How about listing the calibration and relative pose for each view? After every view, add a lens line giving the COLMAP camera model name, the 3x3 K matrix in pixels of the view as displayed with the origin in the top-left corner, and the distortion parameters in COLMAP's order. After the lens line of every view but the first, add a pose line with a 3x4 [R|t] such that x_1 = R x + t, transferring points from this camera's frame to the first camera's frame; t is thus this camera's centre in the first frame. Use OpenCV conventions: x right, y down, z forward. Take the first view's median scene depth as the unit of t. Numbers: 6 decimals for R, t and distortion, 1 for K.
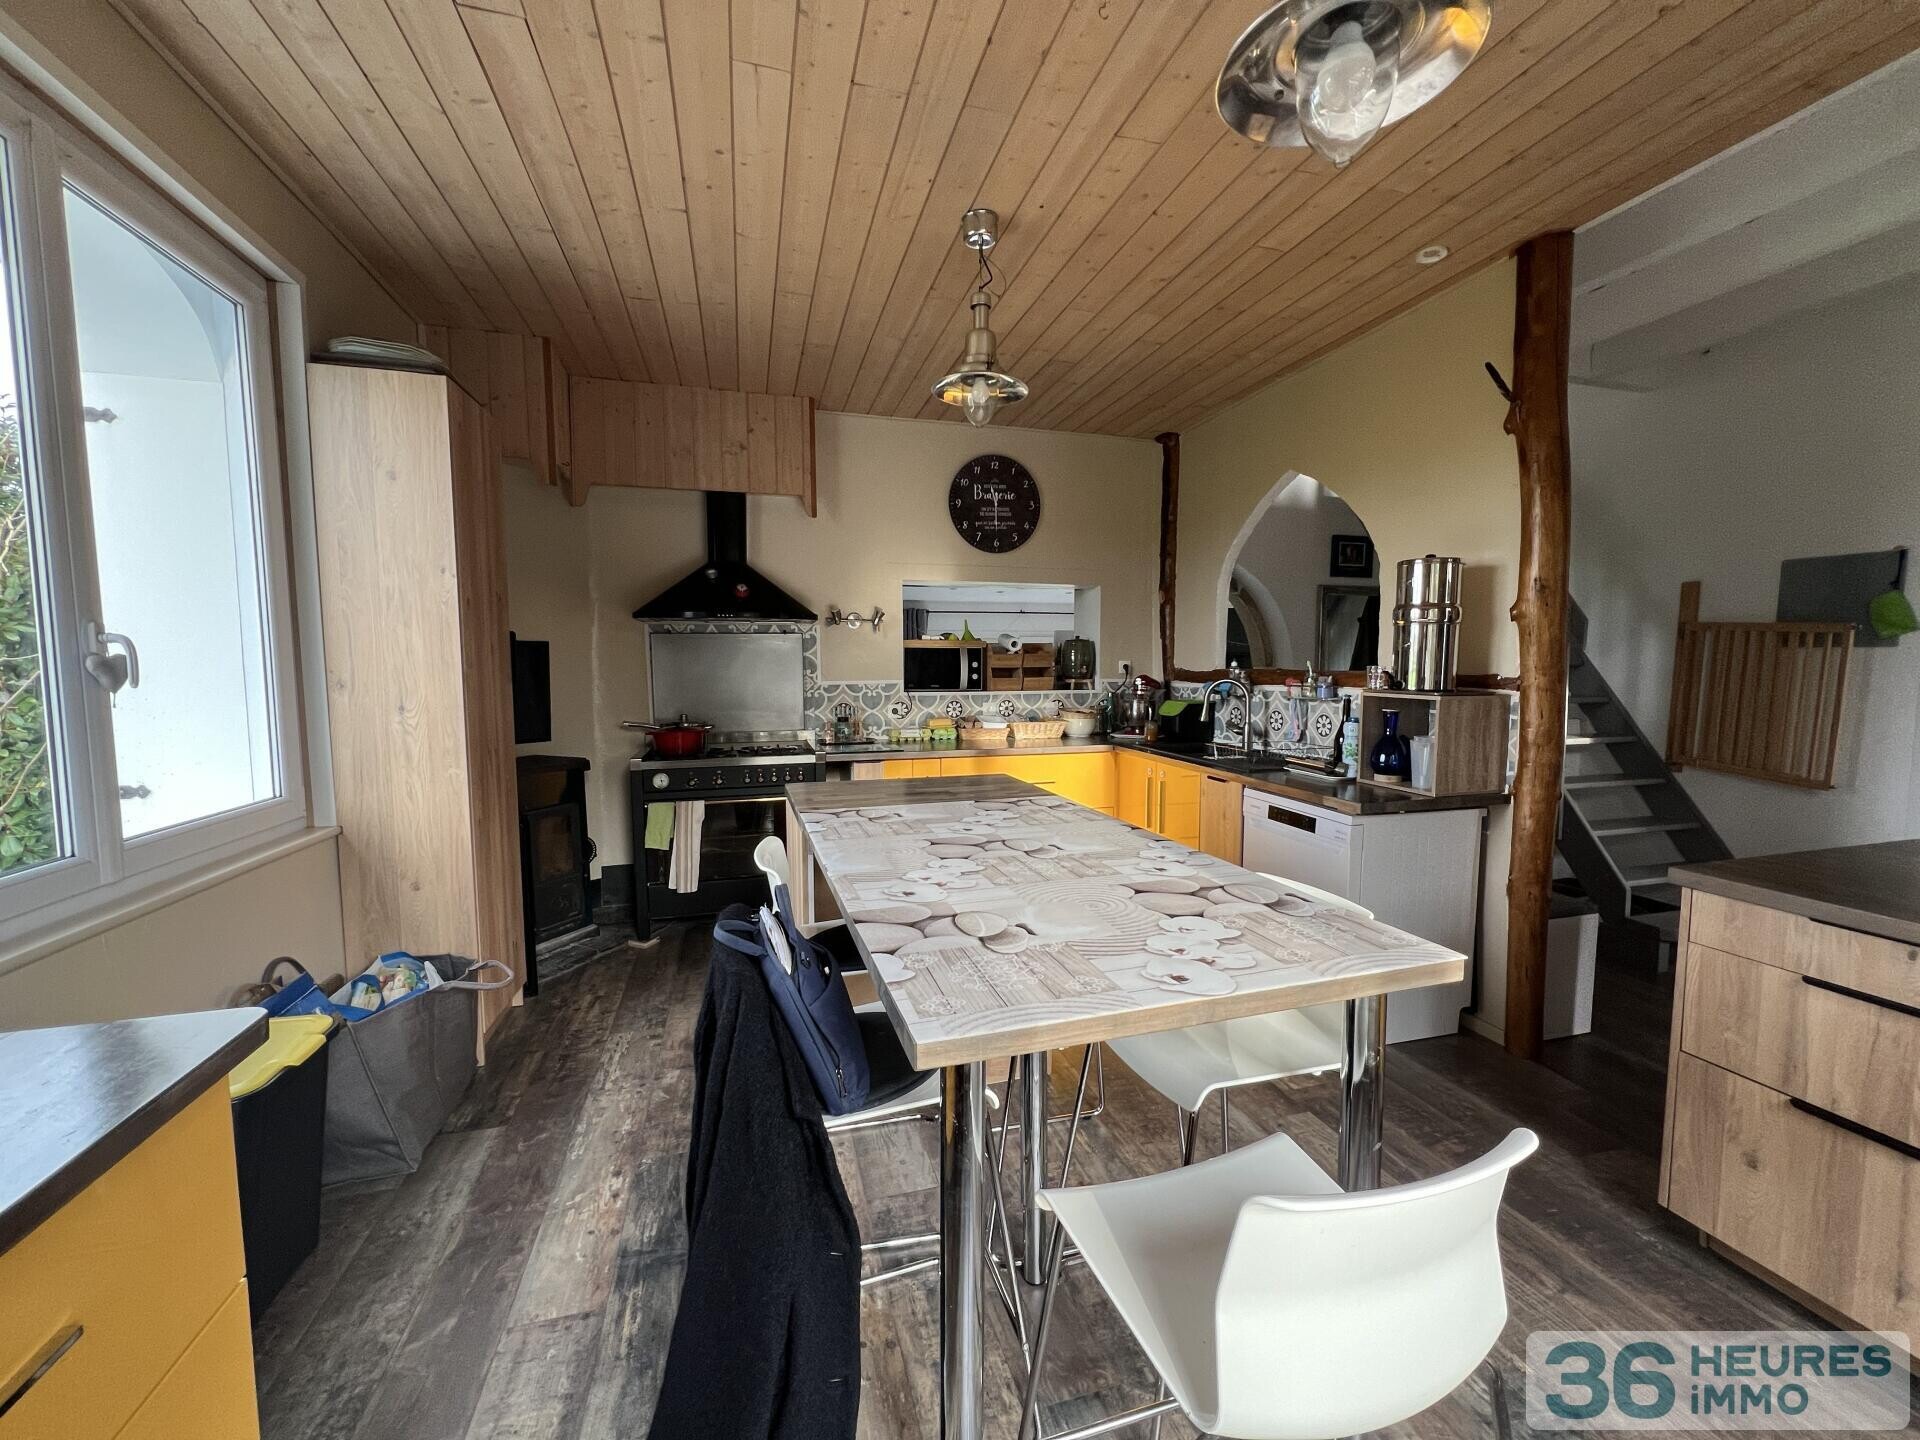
lens RADIAL K [[758.4, 0, 961.0], [0, 758.4, 710.8], [0, 0, 1]] dist [0.002300, 0.000114]
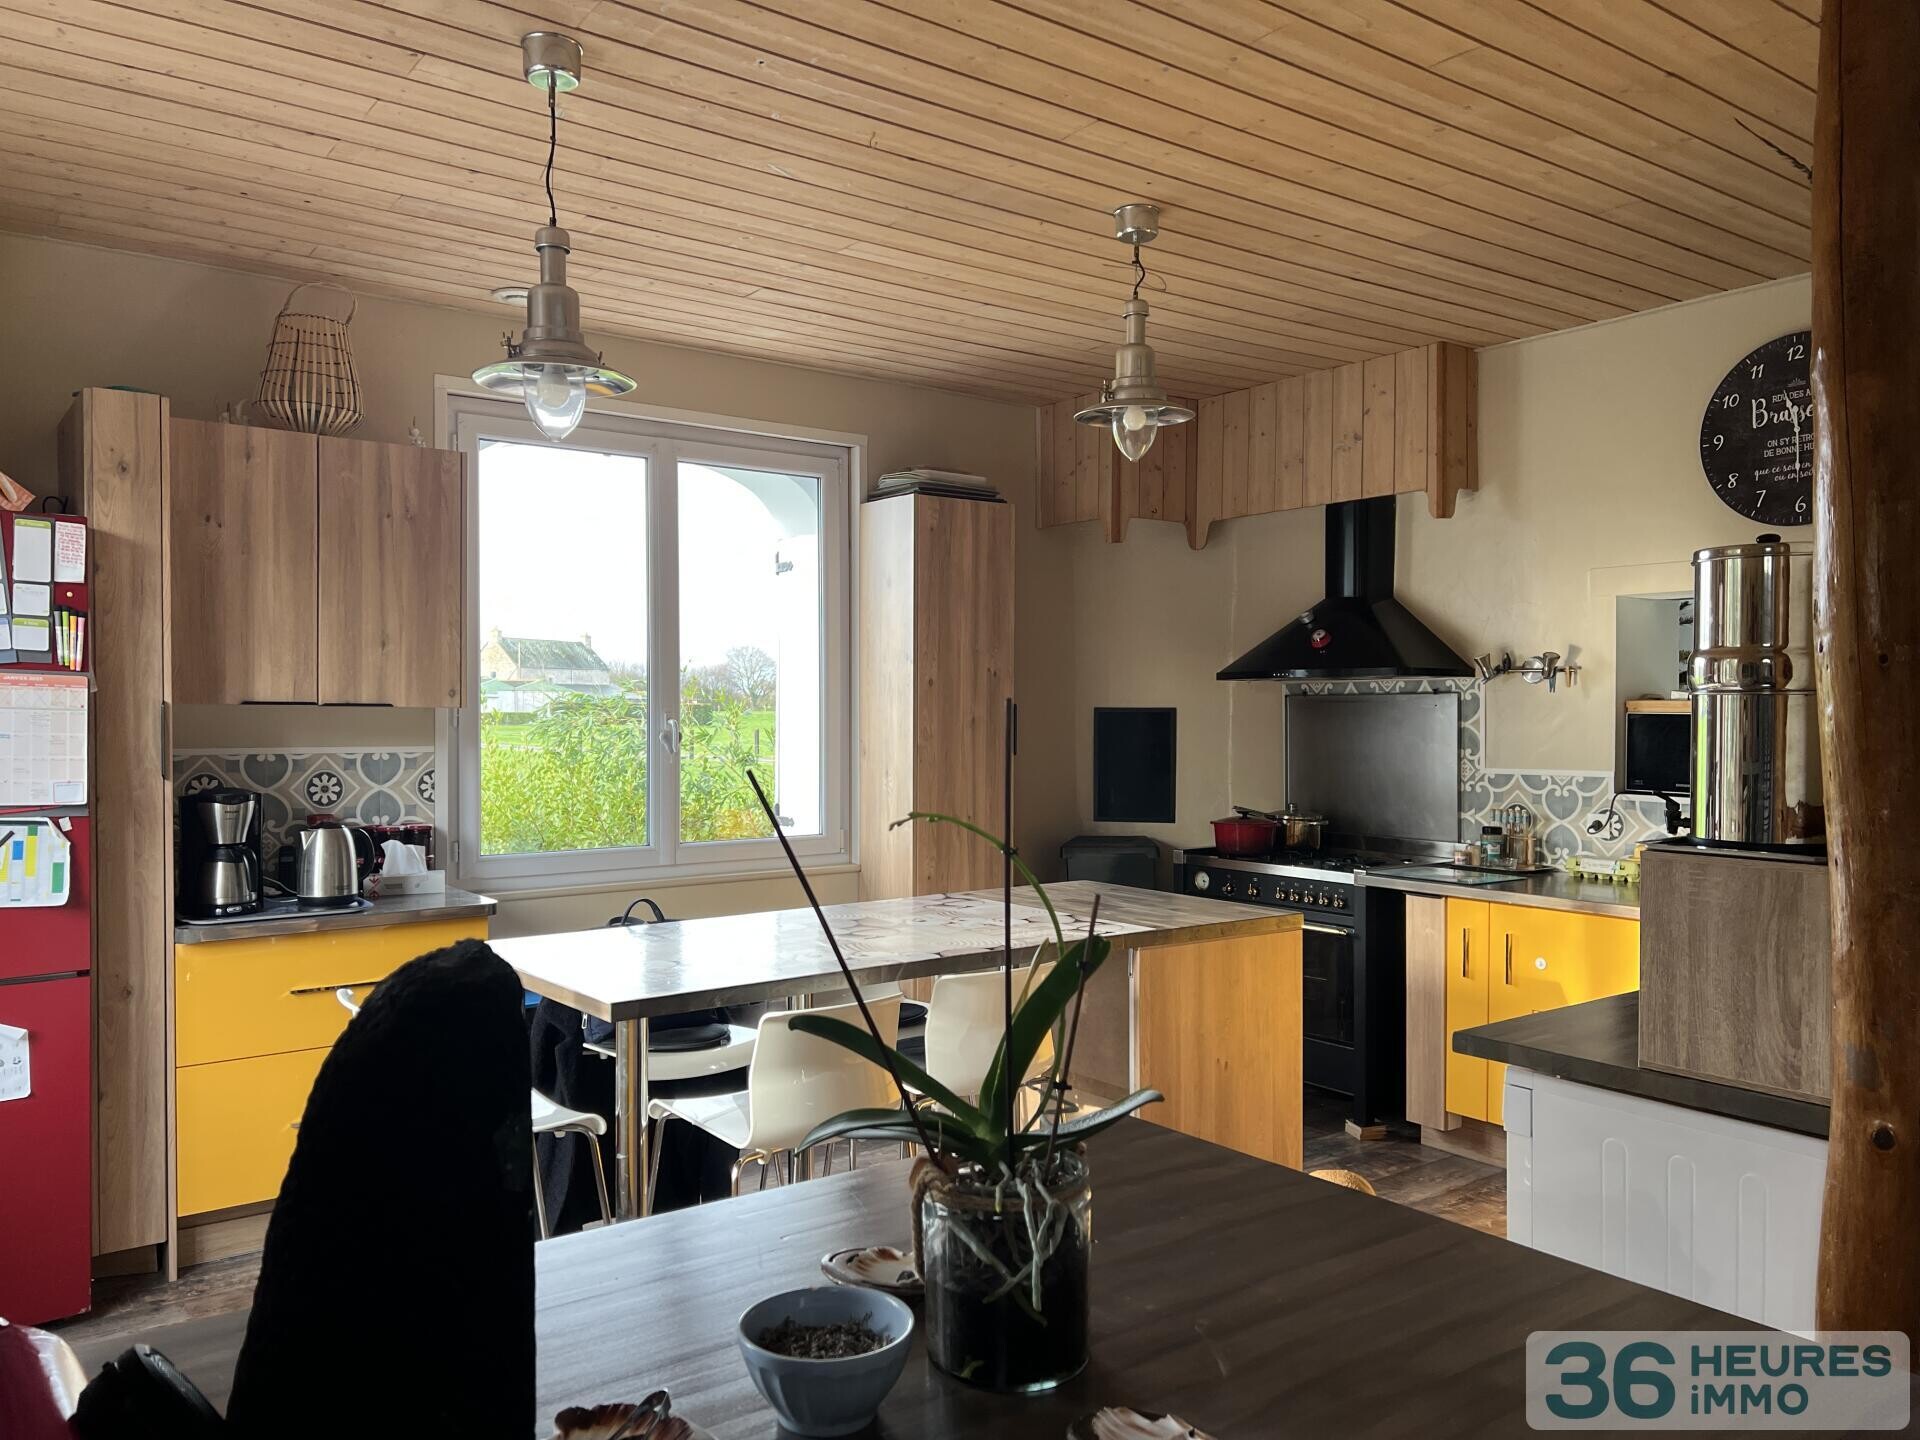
lens RADIAL K [[1445.5, 0, 958.0], [0, 1445.5, 724.8], [0, 0, 1]] dist [0.006268, -0.000539]
pose [[0.338335, 0.014081, -0.940920, 0.807009], [-0.061978, 0.998050, -0.007350, -0.039005], [0.938983, 0.060803, 0.338548, 0.180399]]
